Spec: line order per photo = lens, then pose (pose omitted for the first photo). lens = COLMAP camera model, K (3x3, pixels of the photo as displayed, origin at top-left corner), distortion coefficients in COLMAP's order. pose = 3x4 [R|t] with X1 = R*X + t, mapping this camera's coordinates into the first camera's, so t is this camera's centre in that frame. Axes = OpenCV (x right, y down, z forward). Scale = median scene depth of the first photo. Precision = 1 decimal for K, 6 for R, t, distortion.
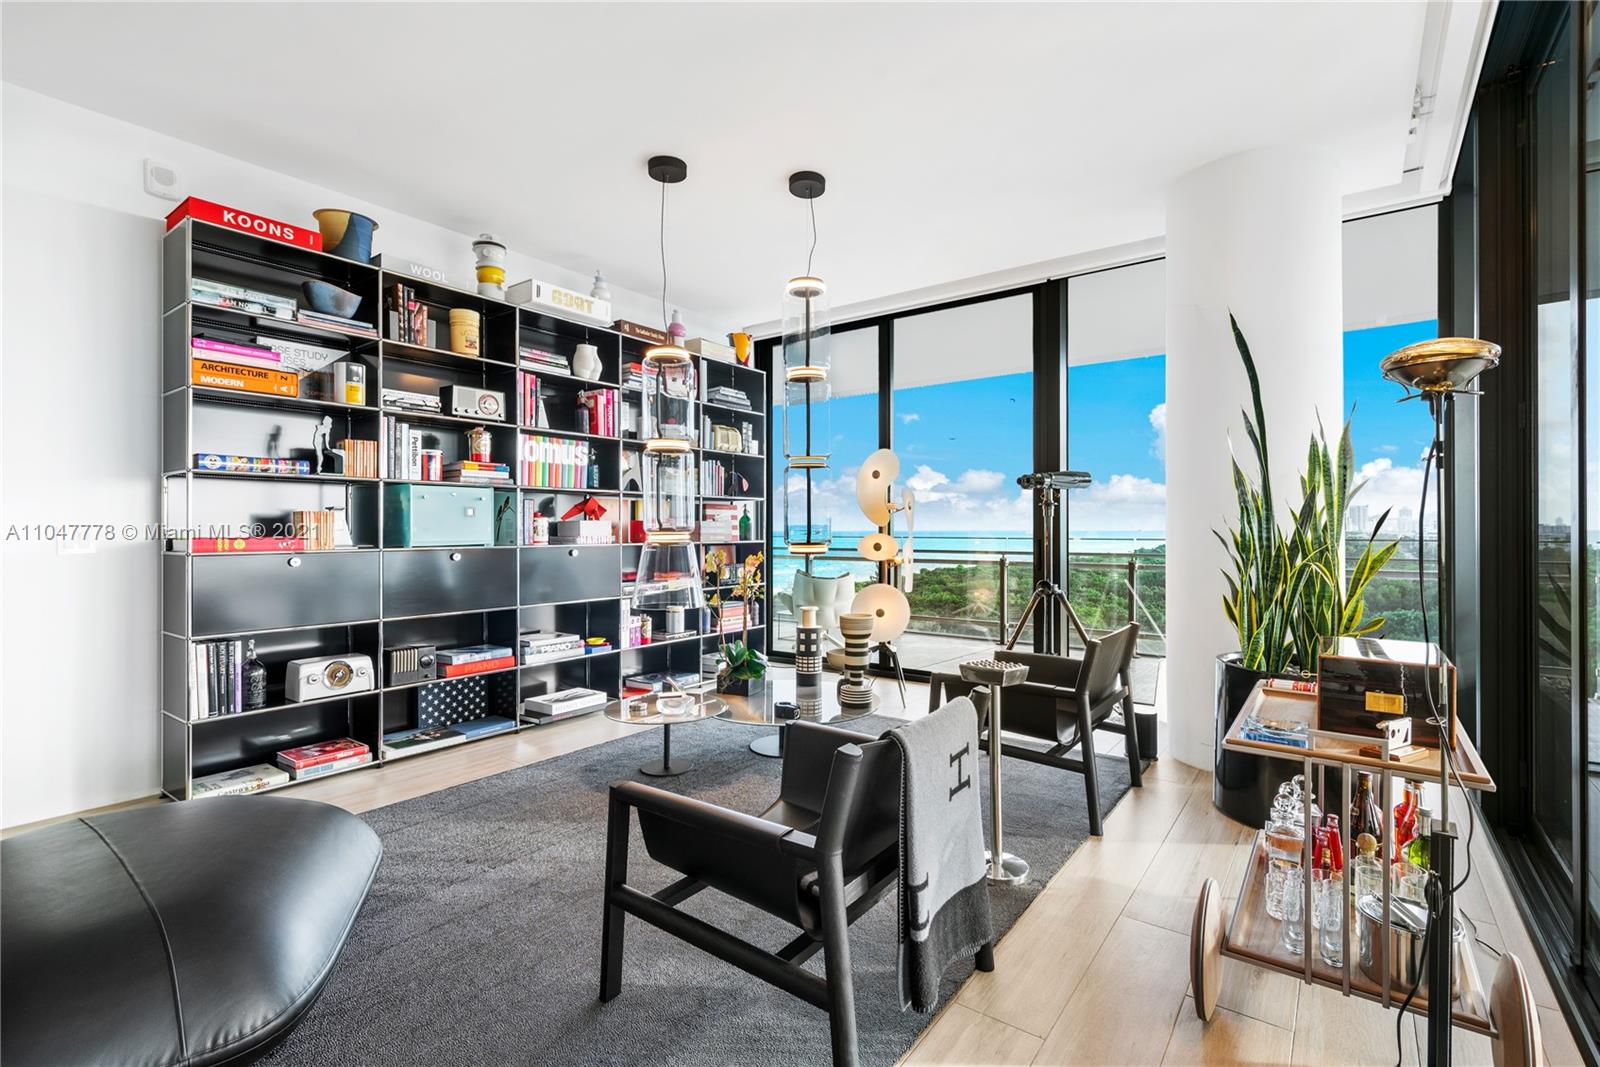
lens RADIAL K [[737.5, 0, 803.5], [0, 737.5, 528.7], [0, 0, 1]] dist [0.012057, -0.000238]
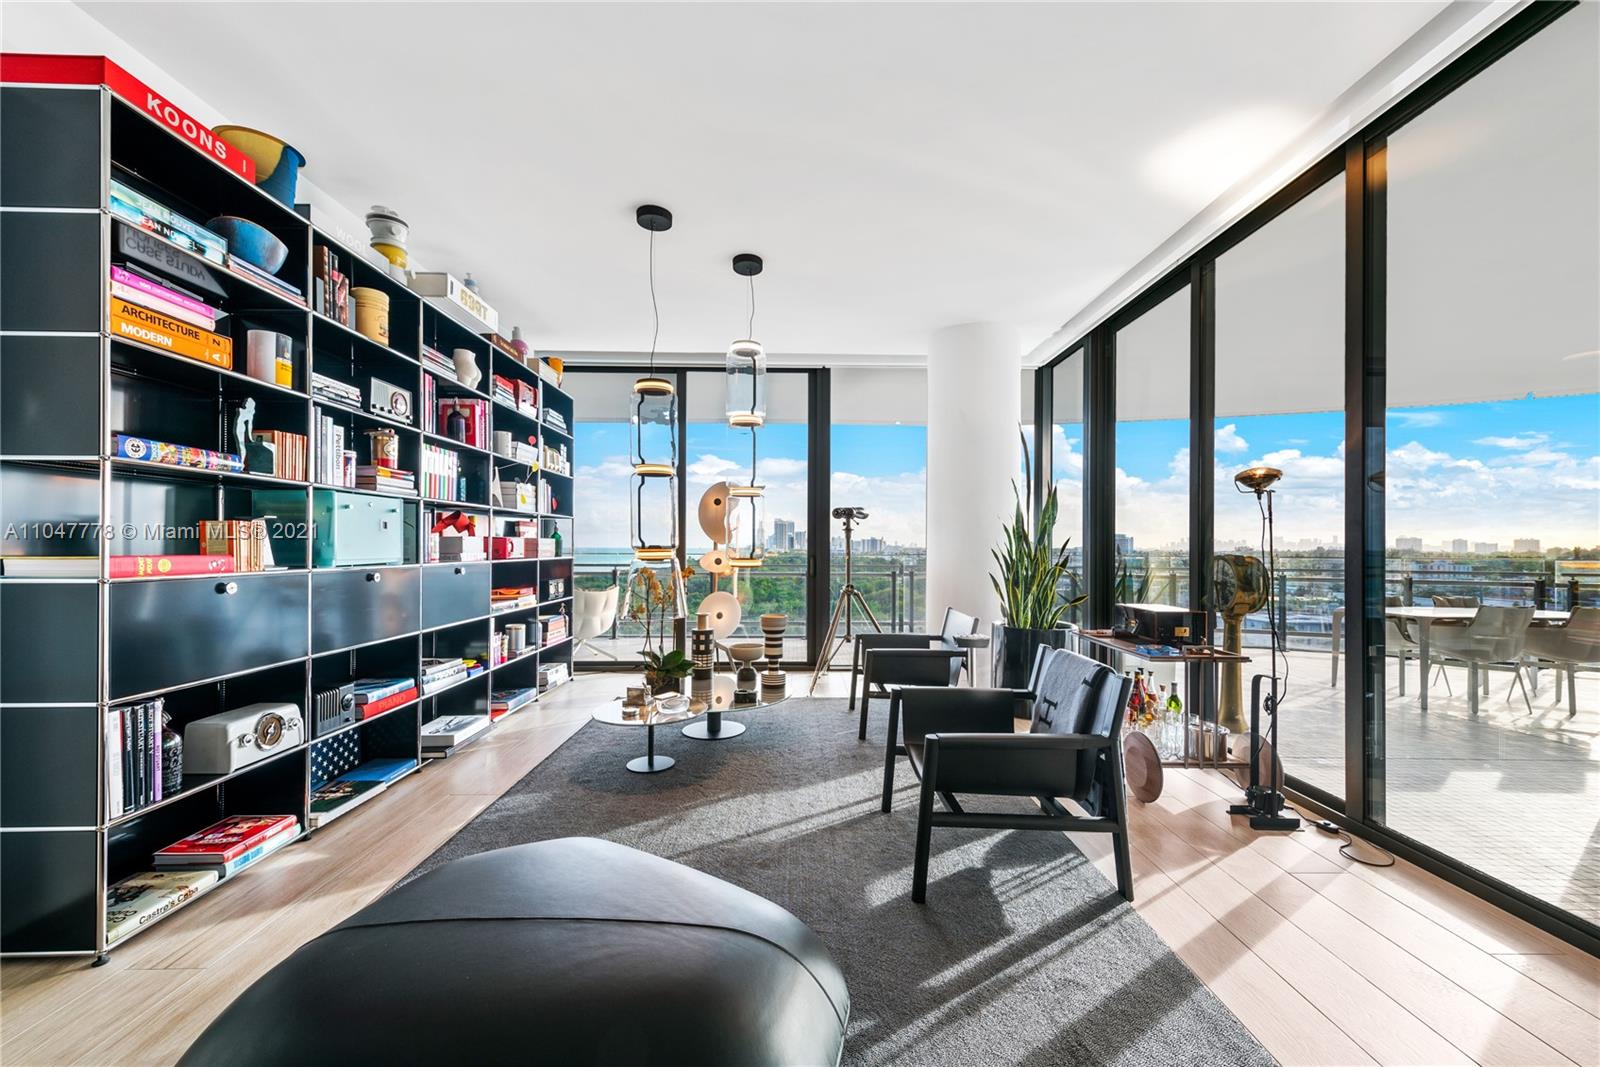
lens RADIAL K [[629.6, 0, 806.6], [0, 629.6, 546.4], [0, 0, 1]] dist [0.007207, 0.000085]
pose [[0.791203, 0.004424, 0.611537, -0.546784], [-0.004900, 0.999988, -0.000894, 0.000183], [-0.611534, -0.002289, 0.791215, 0.116313]]
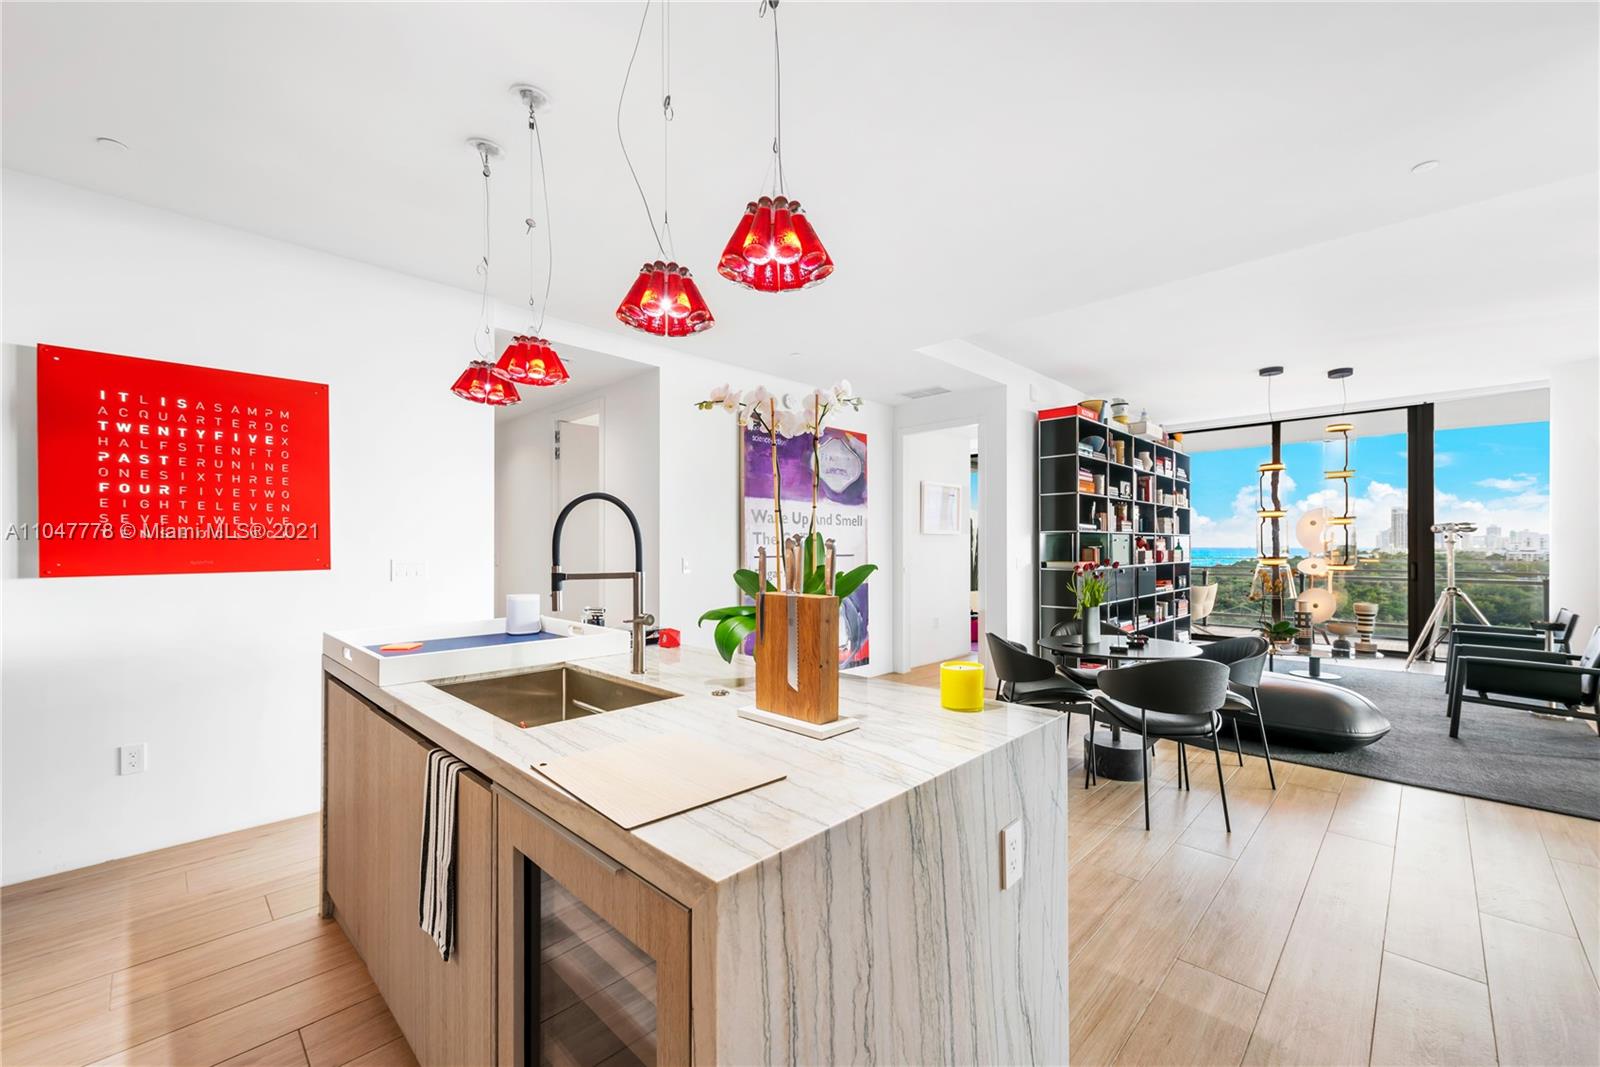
lens RADIAL K [[642.9, 0, 797.4], [0, 642.9, 548.1], [0, 0, 1]] dist [0.001697, 0.000310]
pose [[0.990450, -0.001677, -0.137863, -1.122989], [0.001970, 0.999996, 0.001985, -0.028132], [0.137859, -0.002237, 0.990449, -0.796555]]
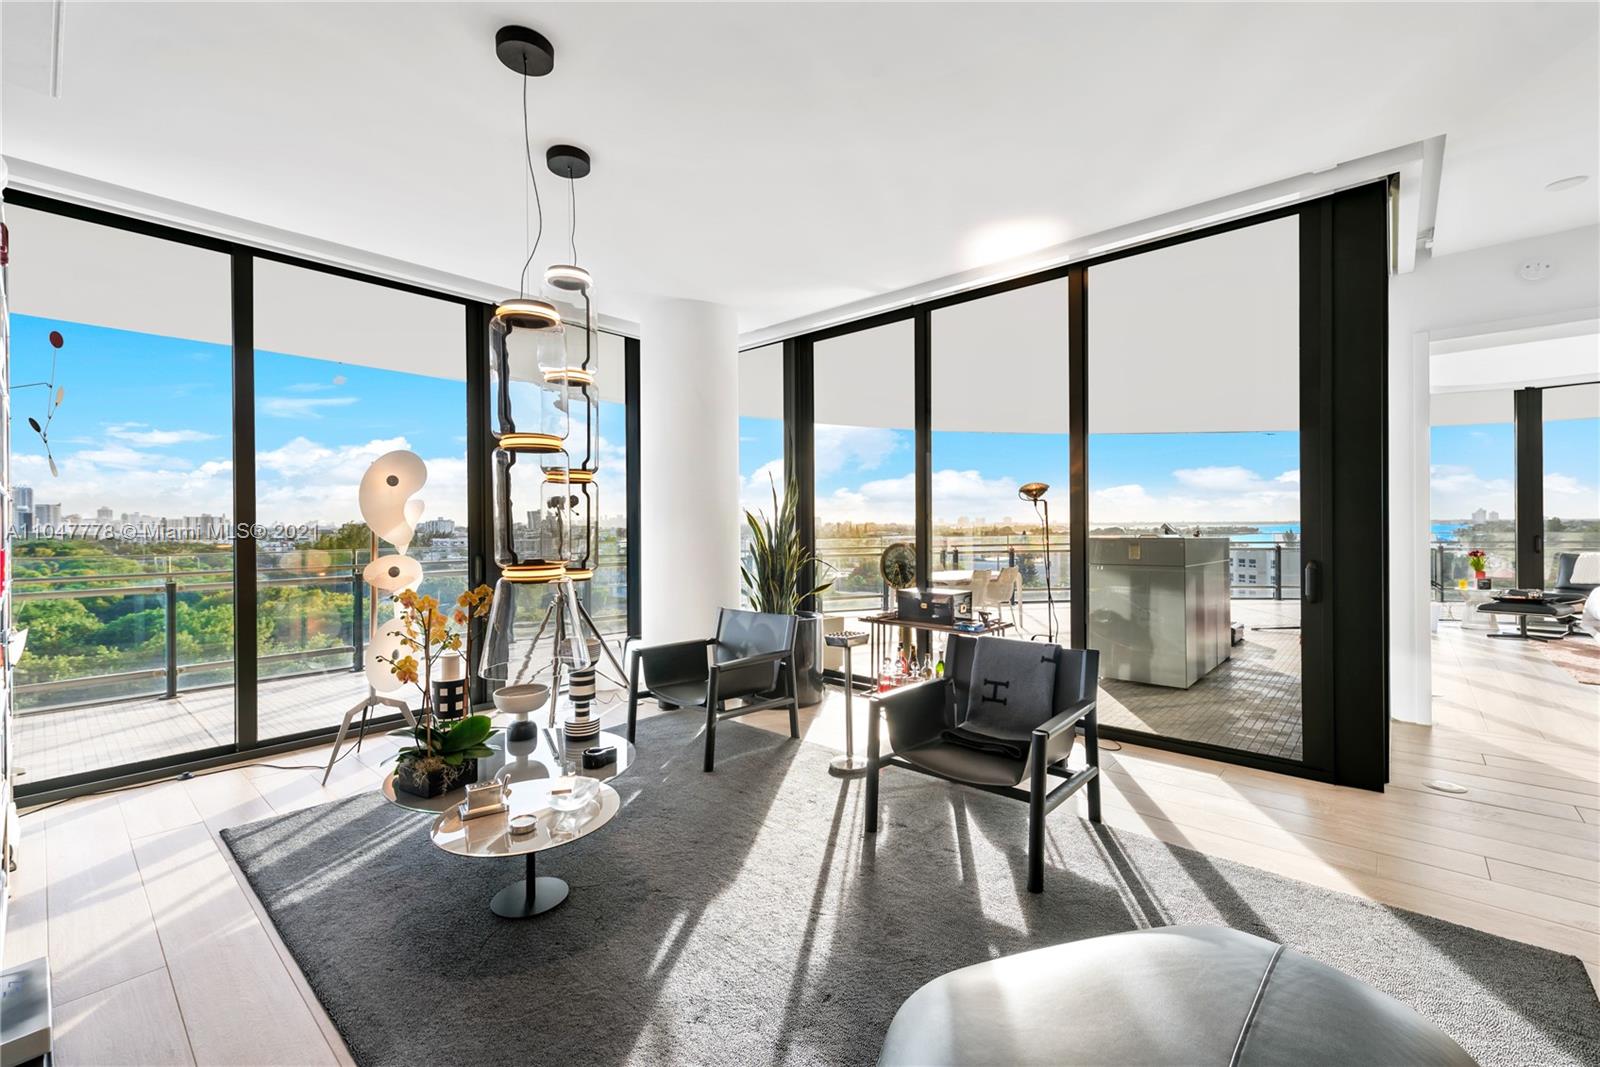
lens RADIAL K [[669.9, 0, 804.7], [0, 669.9, 527.0], [0, 0, 1]] dist [0.002177, 0.000204]
pose [[0.078430, -0.003348, 0.996914, -0.764447], [0.004963, 0.999983, 0.002968, -0.029744], [-0.996907, 0.004715, 0.078445, 0.653175]]
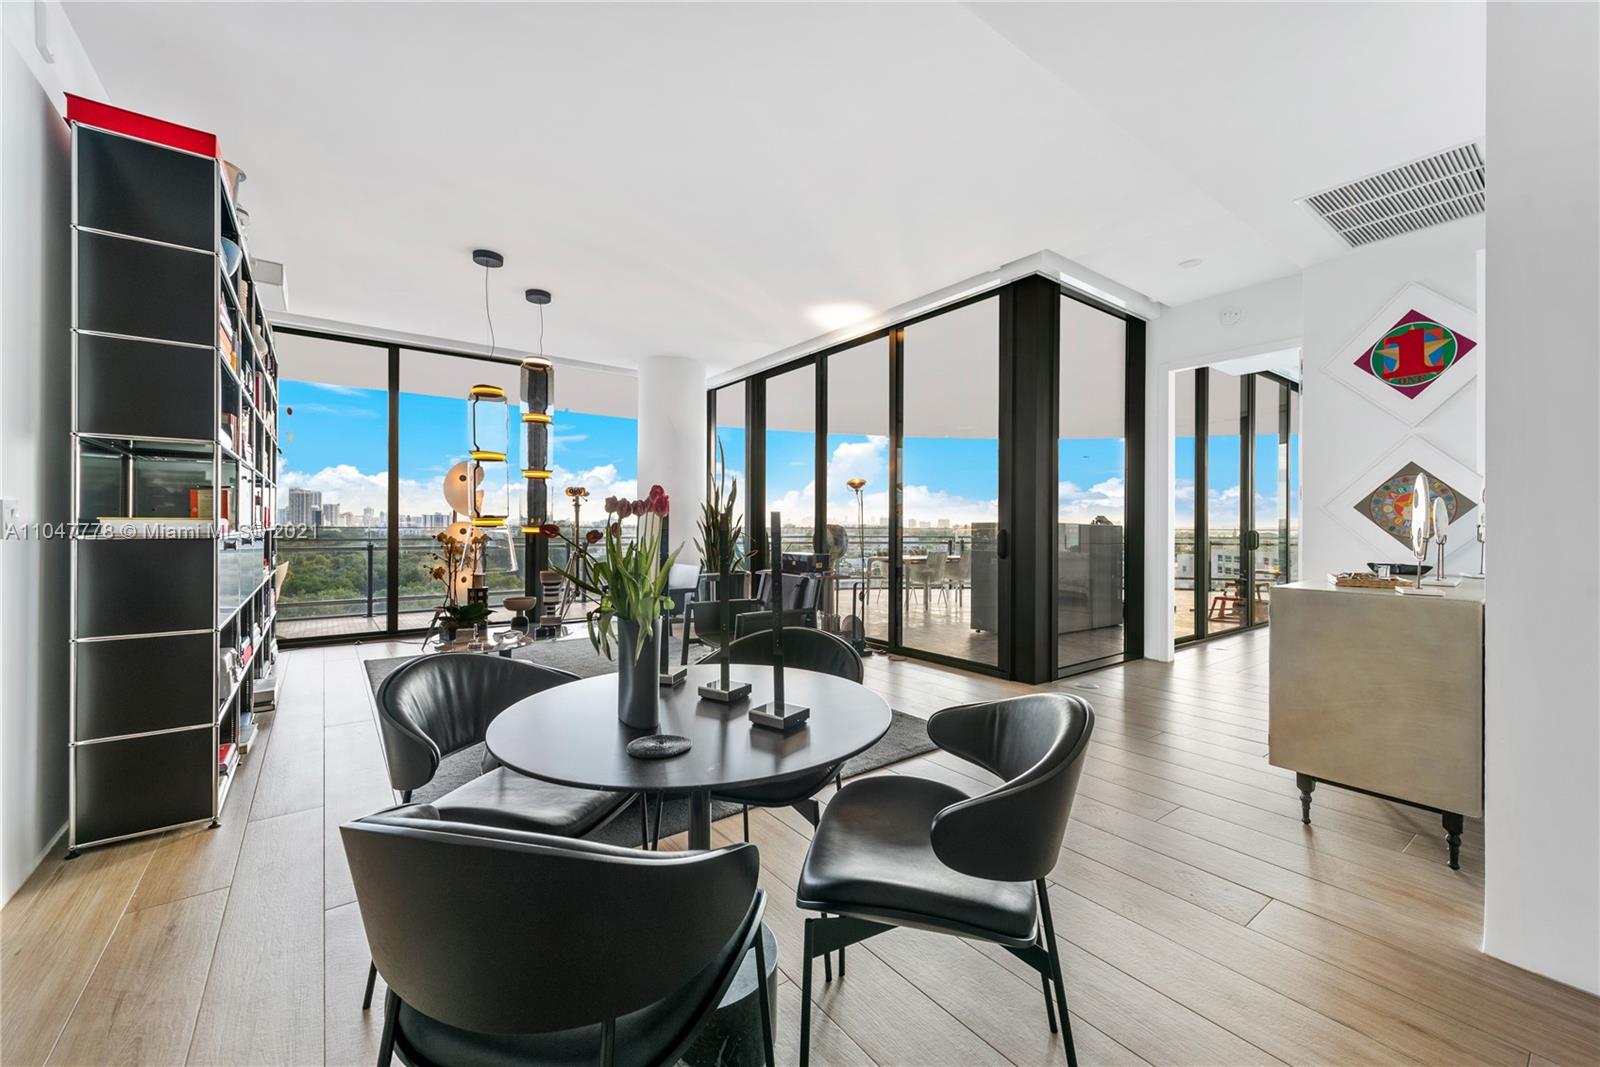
lens RADIAL K [[633.1, 0, 809.1], [0, 633.1, 528.0], [0, 0, 1]] dist [0.000966, 0.000011]
pose [[0.271564, -0.001672, 0.962419, -1.114306], [-0.006127, 0.999975, 0.003466, 0.014307], [-0.962401, -0.006838, 0.271547, 0.085217]]
